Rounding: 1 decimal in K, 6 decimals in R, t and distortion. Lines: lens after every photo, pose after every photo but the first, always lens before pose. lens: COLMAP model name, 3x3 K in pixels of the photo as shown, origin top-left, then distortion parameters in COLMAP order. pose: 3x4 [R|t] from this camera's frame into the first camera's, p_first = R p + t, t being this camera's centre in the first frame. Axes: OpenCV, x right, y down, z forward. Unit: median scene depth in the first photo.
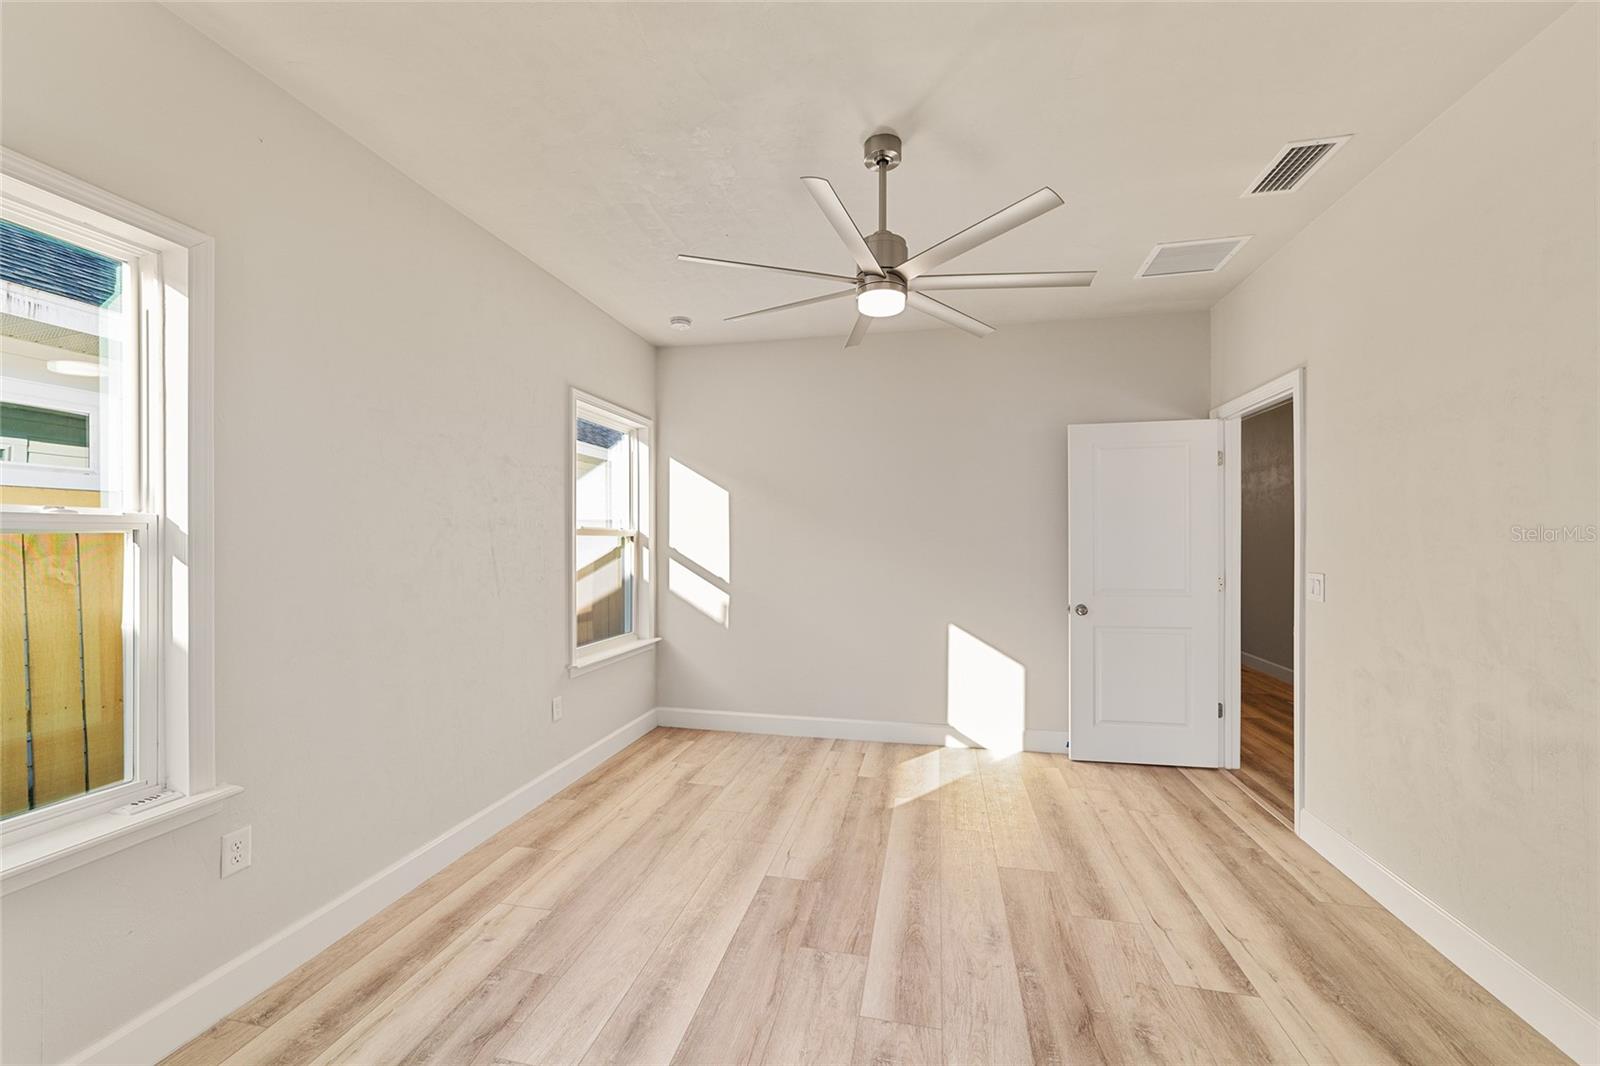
lens RADIAL K [[613.9, 0, 786.4], [0, 613.9, 535.4], [0, 0, 1]] dist [-0.008138, 0.003515]
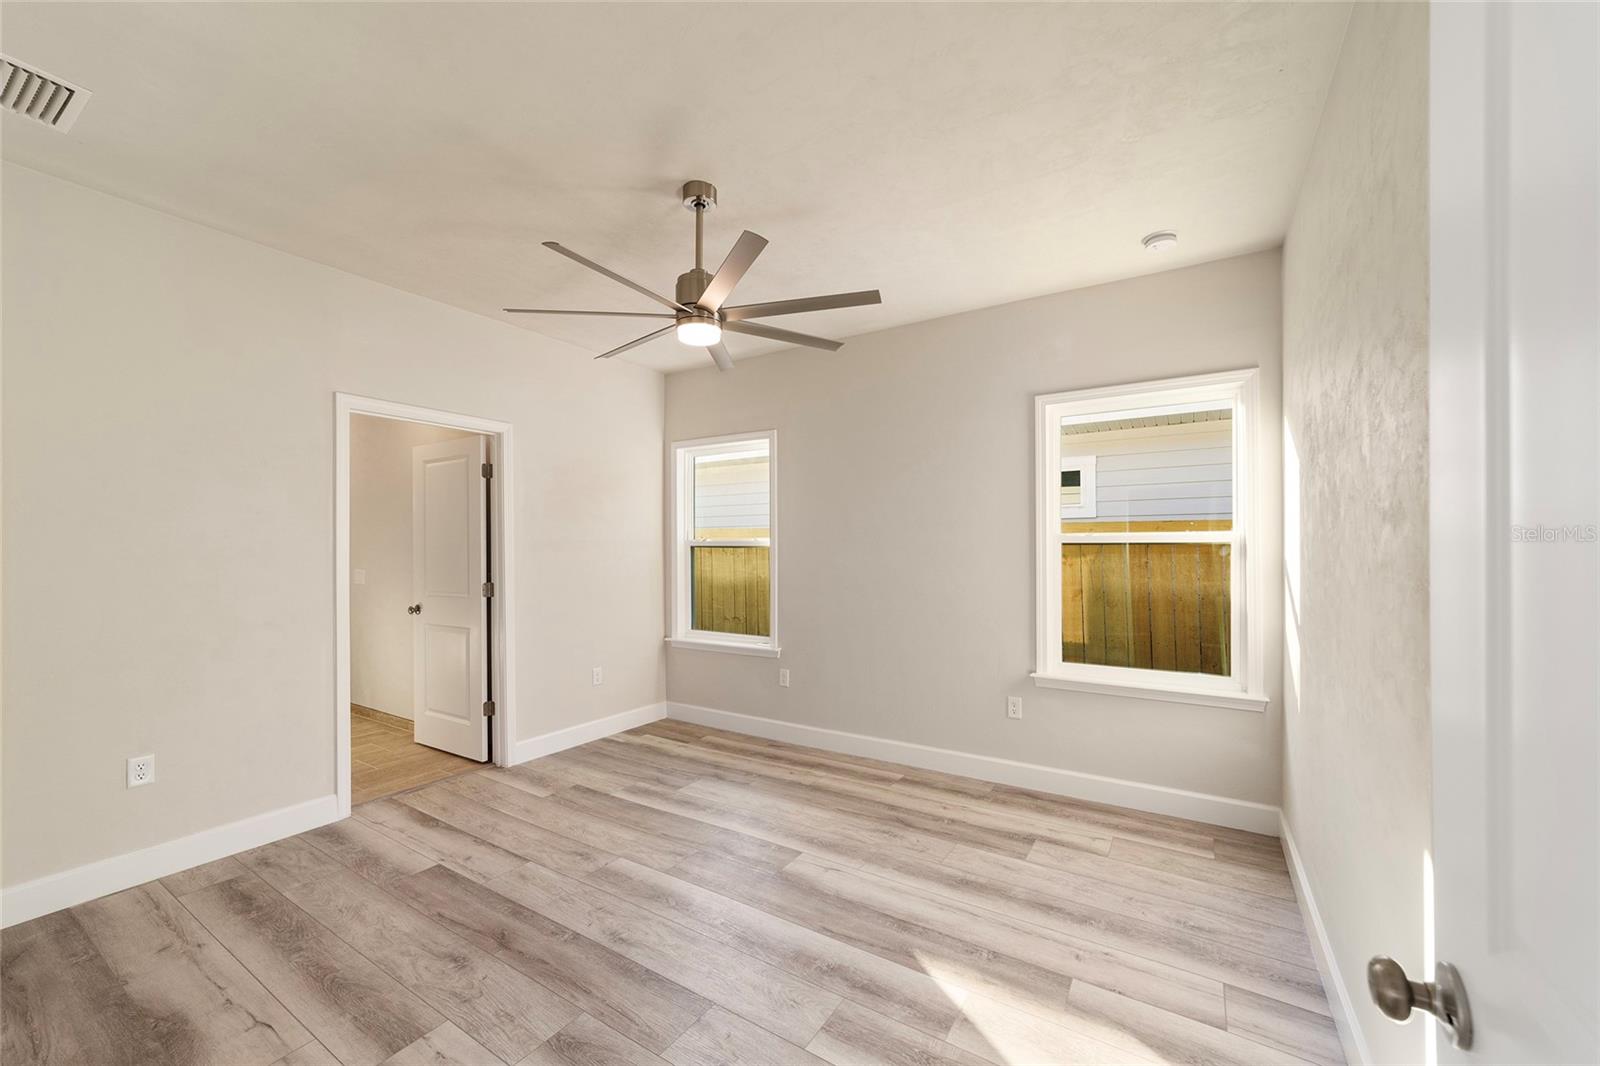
lens RADIAL K [[613.9, 0, 805.1], [0, 613.9, 522.0], [0, 0, 1]] dist [-0.008138, 0.003515]
pose [[-0.316664, -0.044258, -0.947505, 0.928190], [0.012654, 0.998625, -0.050875, 0.017675], [0.948453, -0.028100, -0.315668, 1.230762]]
